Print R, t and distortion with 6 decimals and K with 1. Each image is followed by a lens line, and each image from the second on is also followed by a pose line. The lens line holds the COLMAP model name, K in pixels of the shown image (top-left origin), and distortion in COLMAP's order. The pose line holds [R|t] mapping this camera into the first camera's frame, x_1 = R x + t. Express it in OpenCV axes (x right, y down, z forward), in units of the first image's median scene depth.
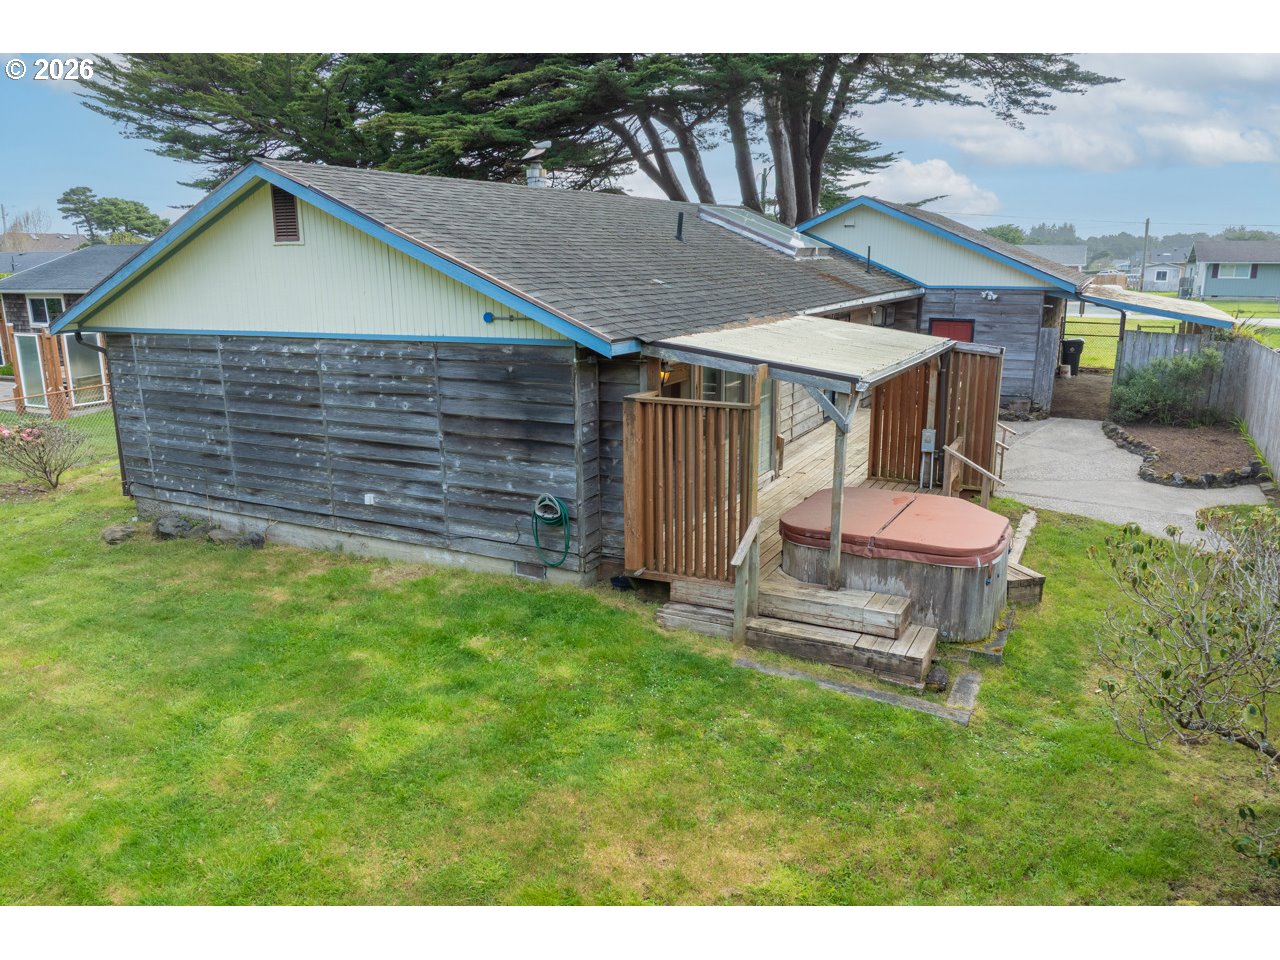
lens RADIAL K [[906.3, 0, 640.0], [0, 906.3, 480.0], [0, 0, 1]] dist [-0.033051, -0.003313]
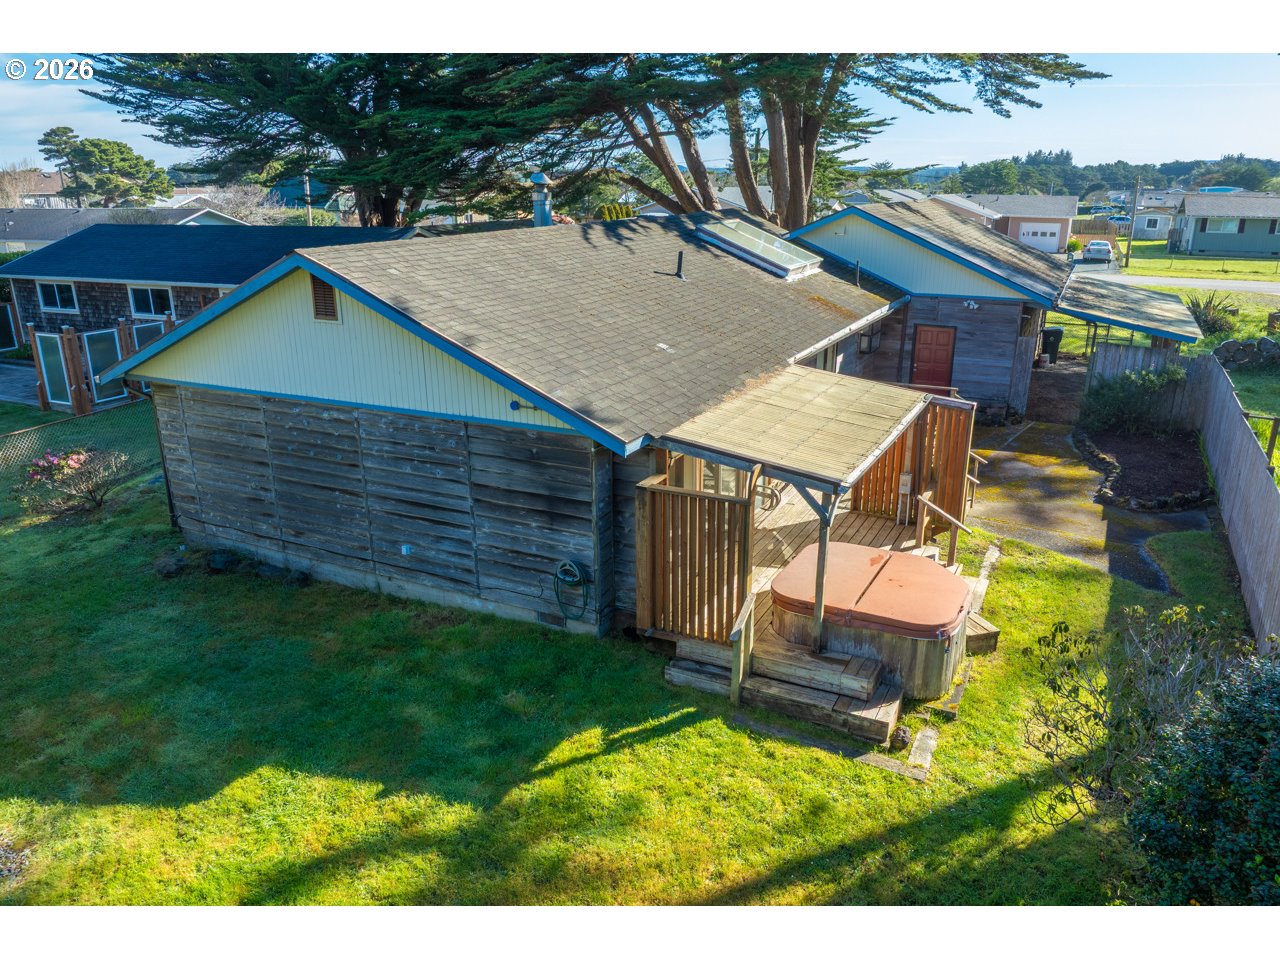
lens RADIAL K [[906.3, 0, 640.0], [0, 906.3, 480.0], [0, 0, 1]] dist [-0.033051, -0.003313]
pose [[0.999940, -0.002499, 0.010709, -0.020959], [0.001658, 0.996964, 0.077850, -0.155191], [-0.010871, -0.077827, 0.996908, -0.117502]]
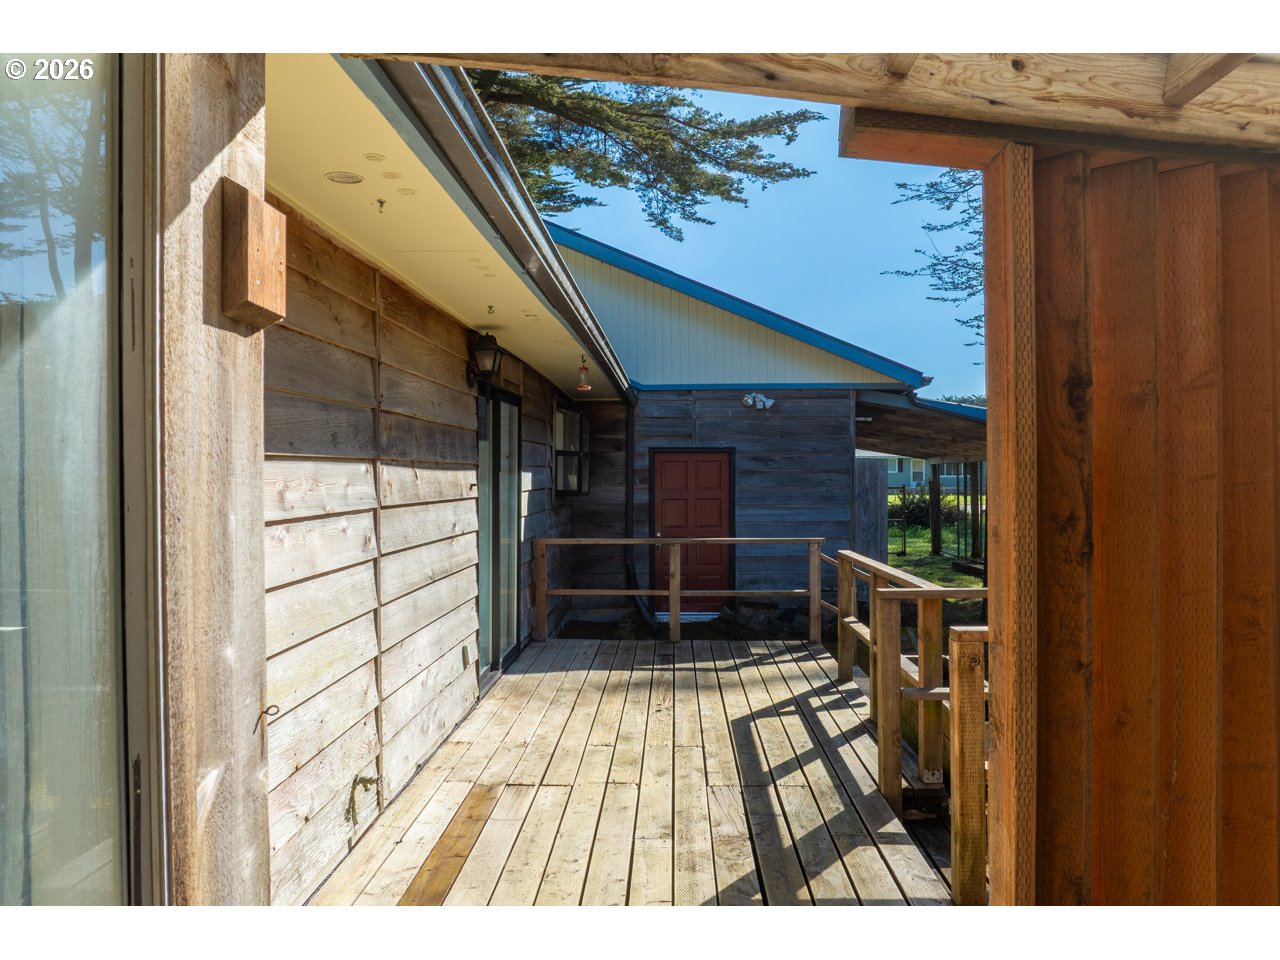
lens RADIAL K [[906.3, 0, 640.0], [0, 906.3, 480.0], [0, 0, 1]] dist [-0.033051, -0.003313]
pose [[0.901231, 0.001719, 0.433335, 0.183649], [0.102217, 0.970931, -0.216438, -0.100538], [-0.421110, 0.239355, 0.874857, 1.081721]]
